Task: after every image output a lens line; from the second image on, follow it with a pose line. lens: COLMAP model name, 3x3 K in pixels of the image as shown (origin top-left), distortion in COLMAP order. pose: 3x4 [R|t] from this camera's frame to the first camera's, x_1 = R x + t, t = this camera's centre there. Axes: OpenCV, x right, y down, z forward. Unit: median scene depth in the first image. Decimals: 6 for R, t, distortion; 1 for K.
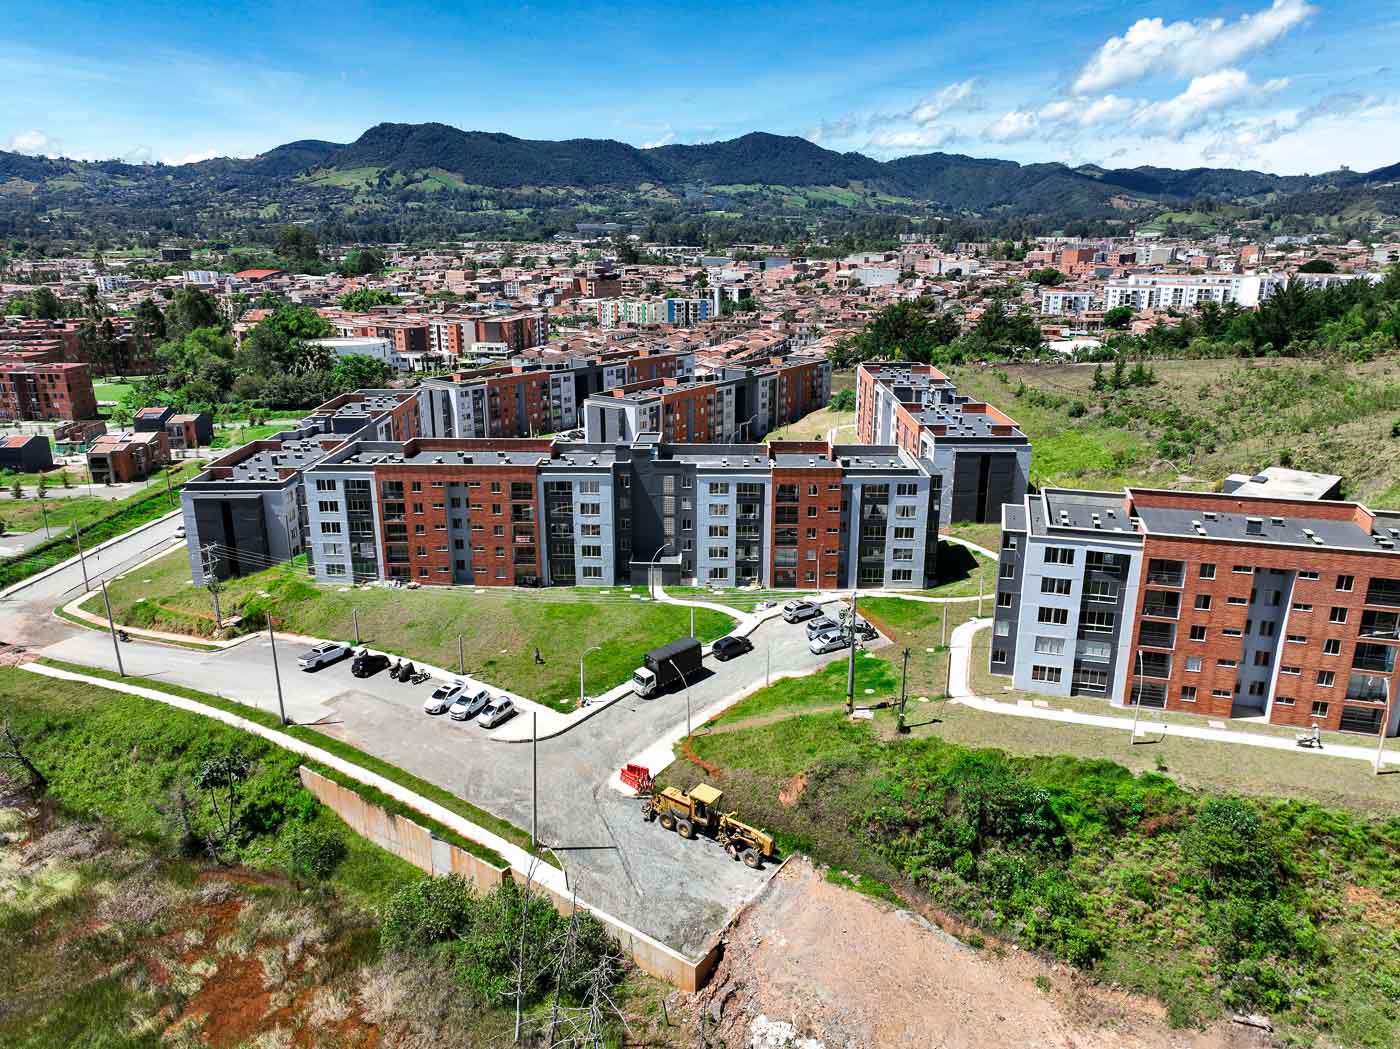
lens RADIAL K [[983.9, 0, 700.0], [0, 983.9, 524.5], [0, 0, 1]] dist [0.027845, 0.005680]
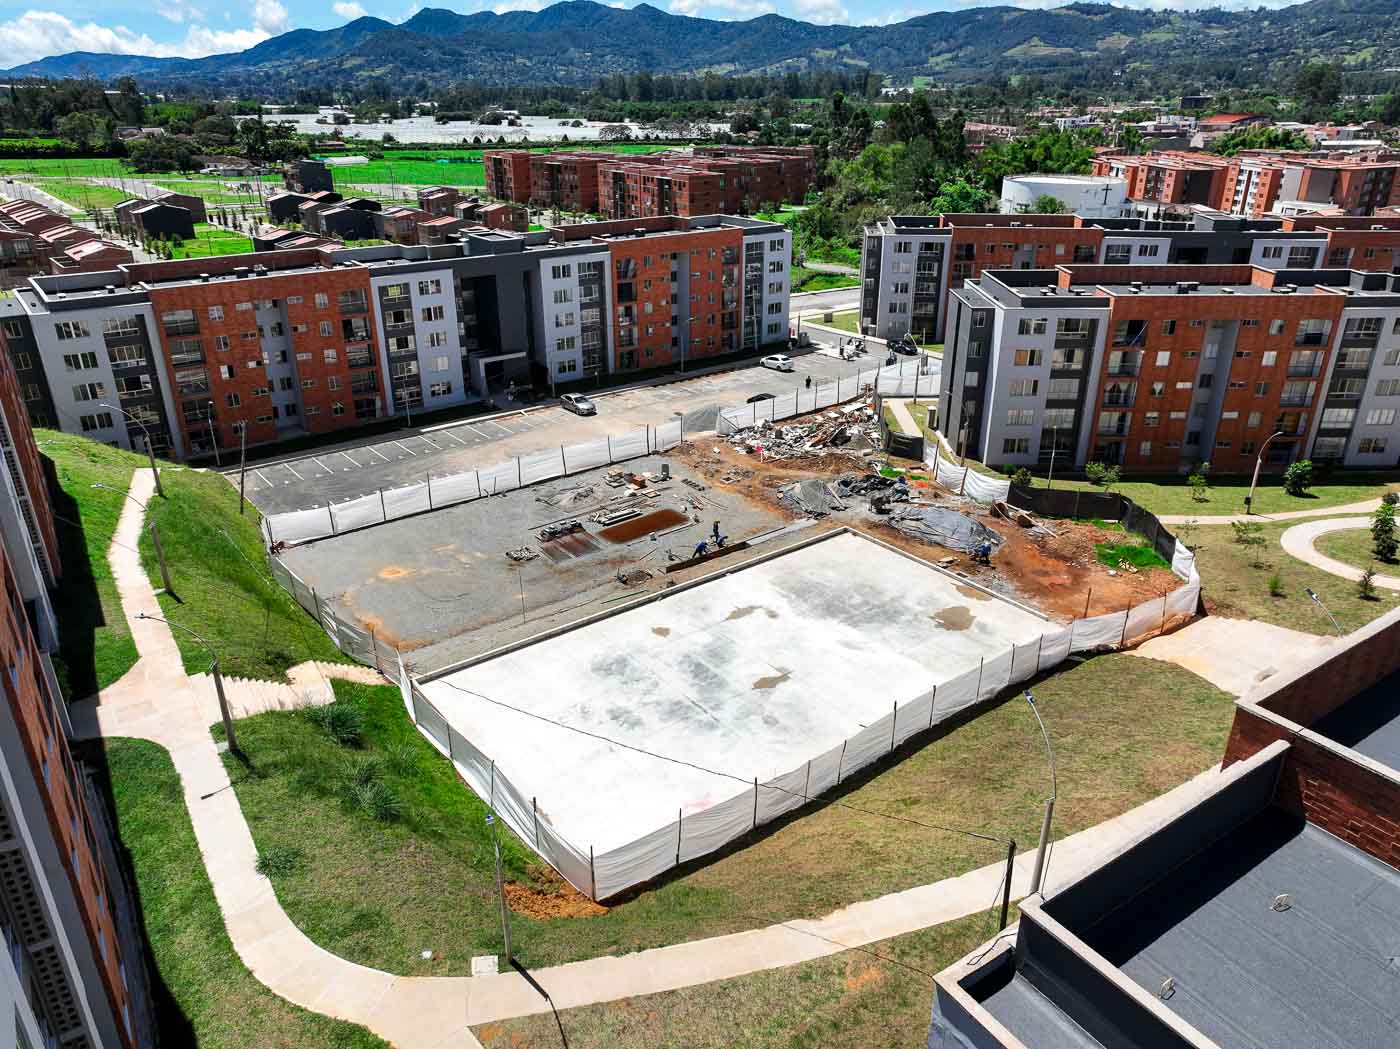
lens RADIAL K [[976.0, 0, 700.0], [0, 976.0, 524.5], [0, 0, 1]] dist [0.000771, 0.004815]
pose [[0.551861, 0.339438, -0.761729, 0.105800], [-0.240247, 0.939401, 0.244556, -0.052539], [0.798581, 0.048042, 0.599968, 0.332516]]
